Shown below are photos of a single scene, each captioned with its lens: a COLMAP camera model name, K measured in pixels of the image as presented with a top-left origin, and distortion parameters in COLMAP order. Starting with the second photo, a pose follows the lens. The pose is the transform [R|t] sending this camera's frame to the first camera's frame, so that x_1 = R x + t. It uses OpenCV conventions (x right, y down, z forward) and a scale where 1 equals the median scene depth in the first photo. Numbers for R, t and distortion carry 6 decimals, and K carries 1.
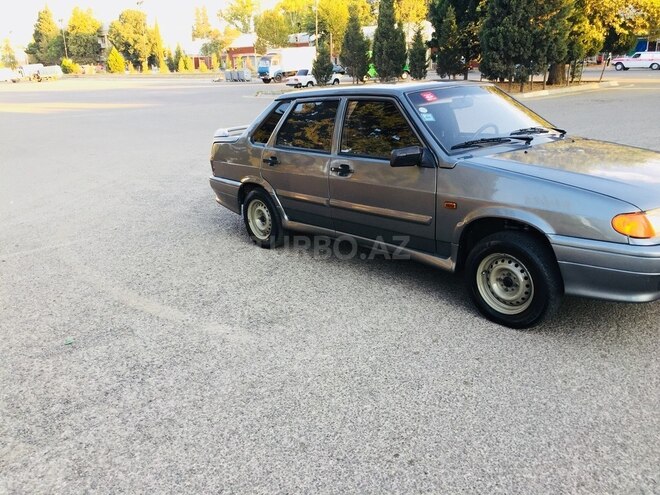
lens RADIAL K [[564.6, 0, 326.3], [0, 564.6, 245.7], [0, 0, 1]] dist [0.078879, -0.103325]
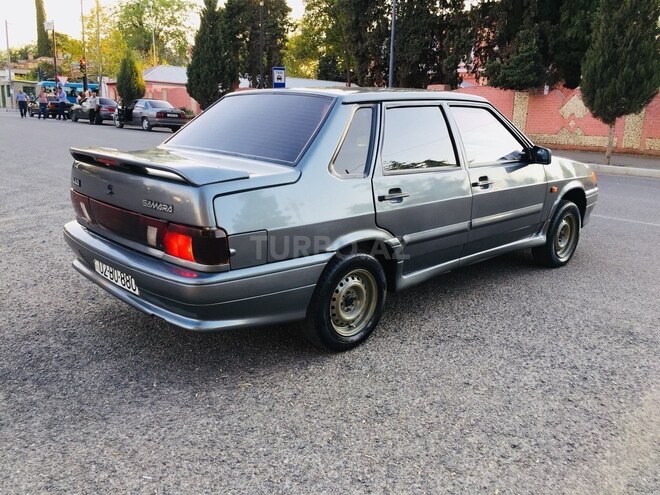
lens RADIAL K [[564.6, 0, 329.5], [0, 564.6, 243.3], [0, 0, 1]] dist [0.078879, -0.103325]
pose [[-0.042898, -0.194241, 0.980015, -0.634436], [0.265430, 0.943451, 0.198613, -0.211943], [-0.963175, 0.268646, 0.011085, 0.929366]]
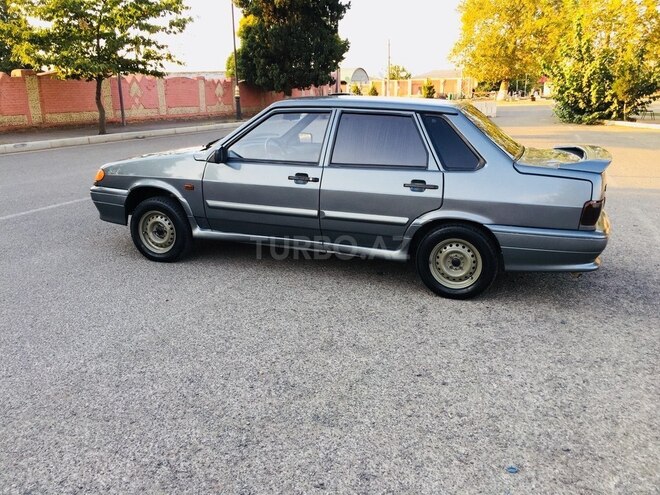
lens RADIAL K [[564.6, 0, 326.1], [0, 564.6, 251.1], [0, 0, 1]] dist [0.078879, -0.103325]
pose [[-0.872096, 0.172309, -0.457993, 0.580290], [-0.108358, 0.844714, 0.524134, -0.485599], [0.477186, 0.506722, -0.718001, 1.539520]]
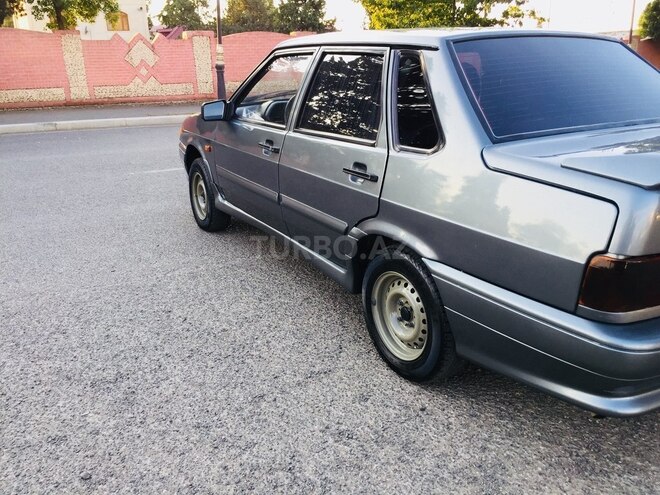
lens RADIAL K [[564.6, 0, 326.8], [0, 564.6, 246.4], [0, 0, 1]] dist [0.078879, -0.103325]
pose [[-0.980559, -0.003574, 0.196190, 0.074114], [0.109262, 0.820545, 0.561042, -0.389807], [-0.162988, 0.571571, -0.804202, 1.418805]]
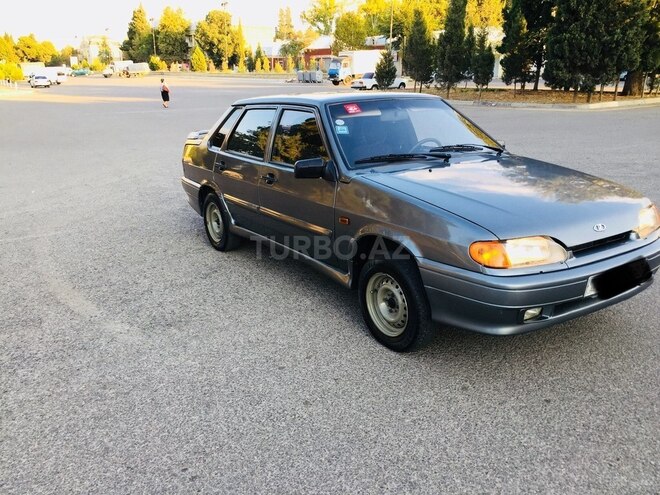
lens RADIAL K [[564.6, 0, 327.6], [0, 564.6, 246.4], [0, 0, 1]] dist [0.078879, -0.103325]
pose [[0.990437, 0.064432, -0.121996, 0.194228], [-0.064684, 0.997904, 0.001895, -0.016528], [0.121863, 0.006015, 0.992529, 0.014954]]
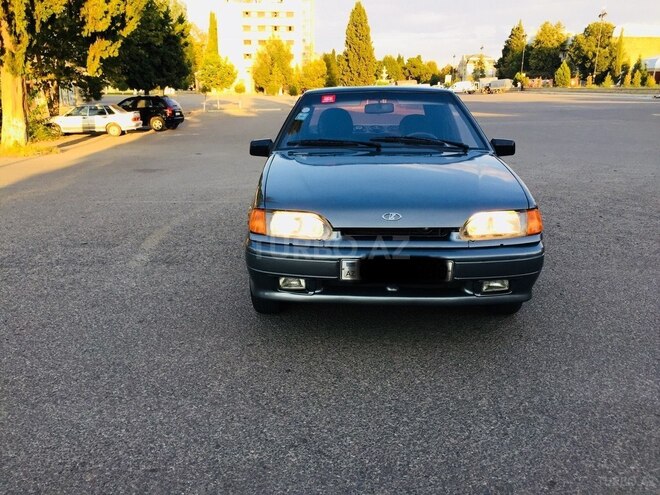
lens RADIAL K [[564.6, 0, 327.7], [0, 564.6, 251.1], [0, 0, 1]] dist [0.078879, -0.103325]
pose [[0.730790, 0.214837, -0.647913, 0.660199], [-0.223749, 0.972132, 0.069972, -0.041926], [0.644890, 0.093836, 0.758493, 0.156722]]
